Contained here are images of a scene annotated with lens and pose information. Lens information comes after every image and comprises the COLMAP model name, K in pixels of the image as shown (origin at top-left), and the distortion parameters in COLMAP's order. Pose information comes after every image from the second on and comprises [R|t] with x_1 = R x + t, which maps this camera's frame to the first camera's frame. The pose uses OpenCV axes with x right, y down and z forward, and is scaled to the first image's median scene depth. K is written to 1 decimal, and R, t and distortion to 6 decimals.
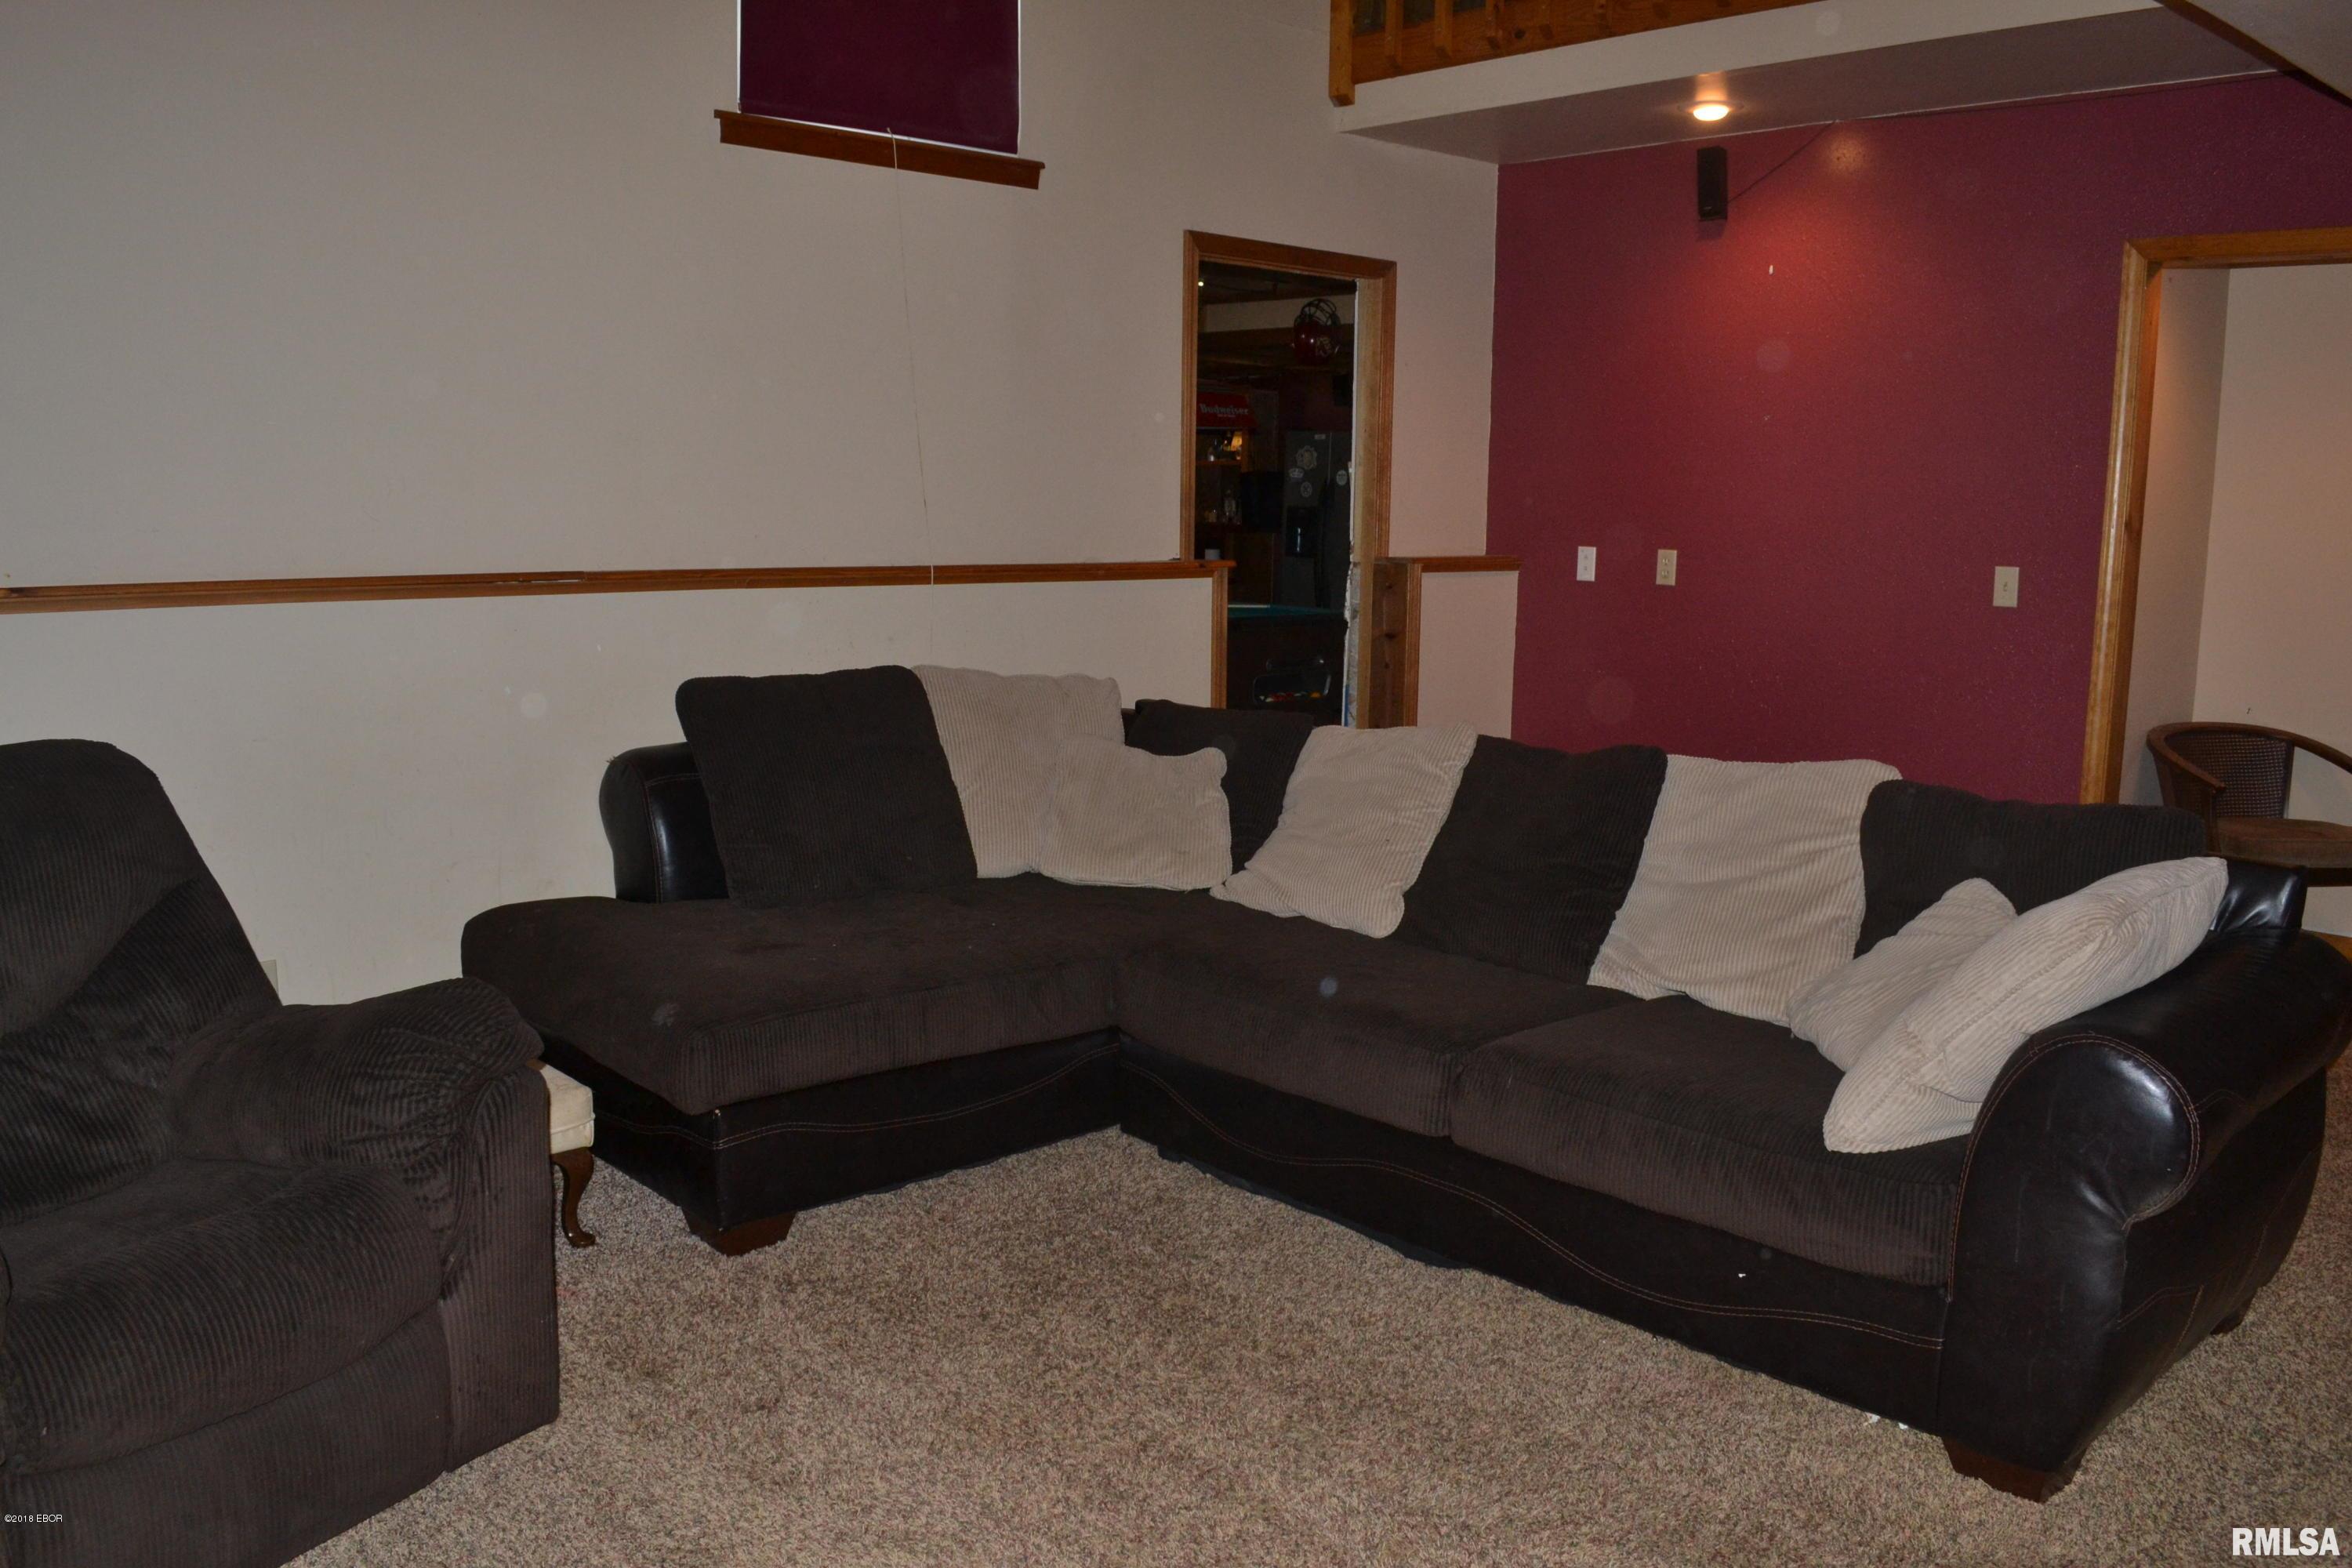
lens RADIAL K [[1890.3, 0, 1176.8], [0, 1890.3, 787.9], [0, 0, 1]] dist [-0.081551, 0.006877]
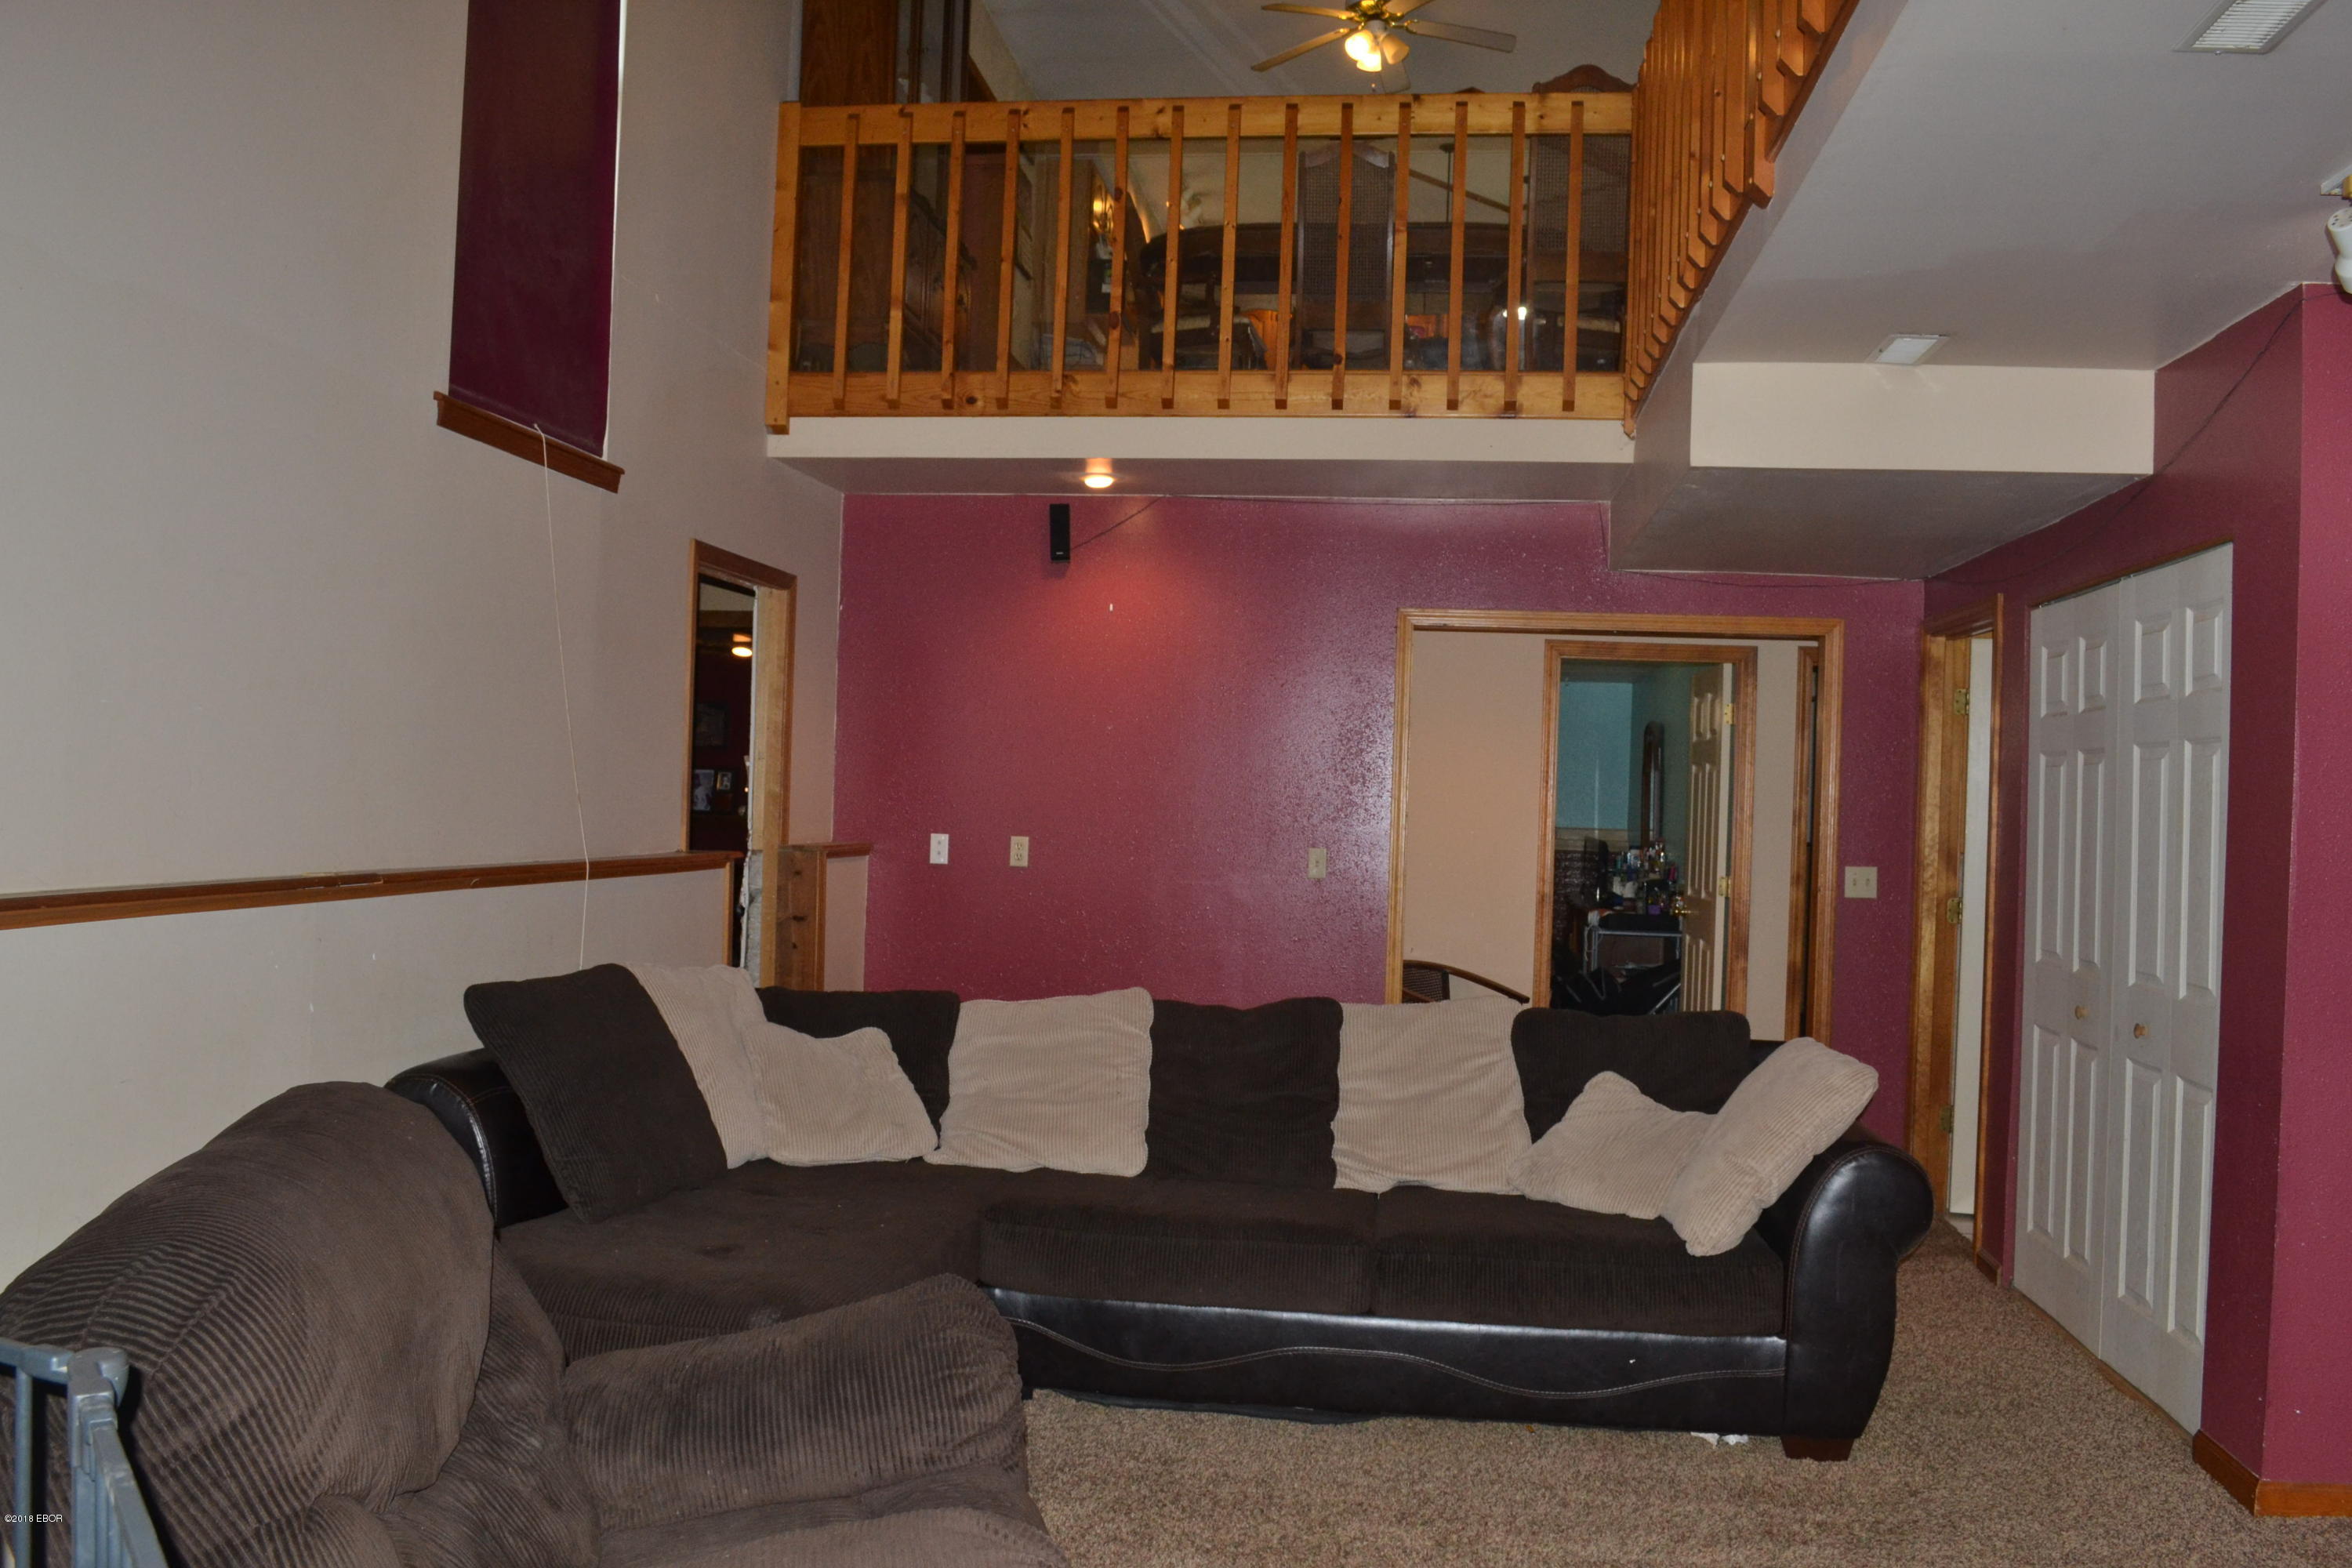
lens RADIAL K [[1890.3, 0, 1176.9], [0, 1890.3, 783.1], [0, 0, 1]] dist [-0.081551, 0.006877]
pose [[0.773516, 0.013119, 0.633641, -0.486065], [0.077594, 0.990304, -0.115226, -0.019953], [-0.629009, 0.138296, 0.764998, 0.043636]]
